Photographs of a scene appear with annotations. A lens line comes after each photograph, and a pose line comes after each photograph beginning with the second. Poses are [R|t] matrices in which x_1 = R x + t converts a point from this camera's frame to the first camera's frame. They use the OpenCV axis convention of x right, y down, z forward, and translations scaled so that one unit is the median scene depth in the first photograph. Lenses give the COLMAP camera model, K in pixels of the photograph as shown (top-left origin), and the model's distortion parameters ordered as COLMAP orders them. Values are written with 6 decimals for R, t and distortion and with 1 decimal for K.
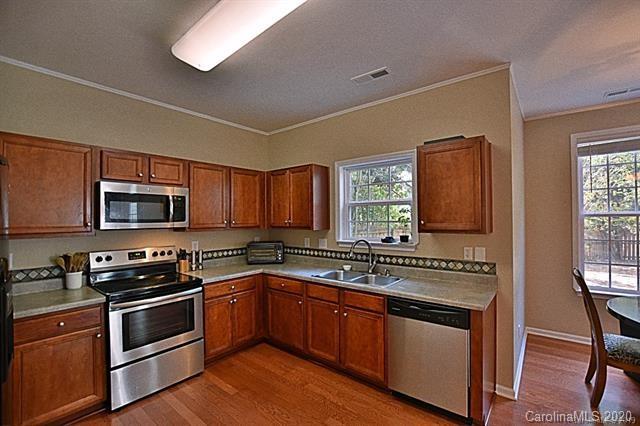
lens RADIAL K [[283.5, 0, 319.4], [0, 283.5, 215.7], [0, 0, 1]] dist [-0.029910, 0.003073]
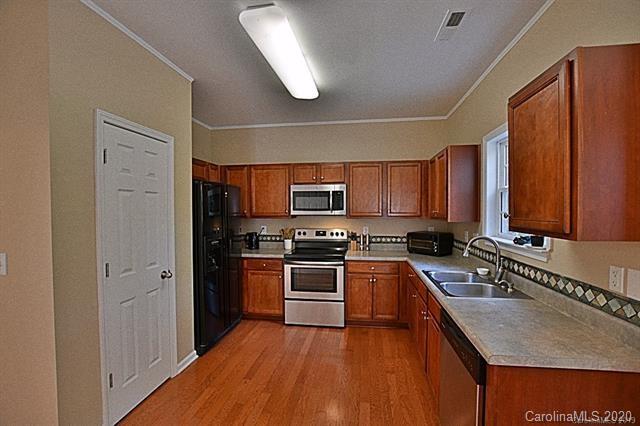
lens RADIAL K [[283.5, 0, 325.3], [0, 283.5, 214.4], [0, 0, 1]] dist [-0.029910, 0.003073]
pose [[0.507899, 0.021568, -0.861147, 0.617424], [0.006898, 0.999553, 0.029104, -0.000222], [0.861389, -0.020722, 0.507523, 0.267956]]
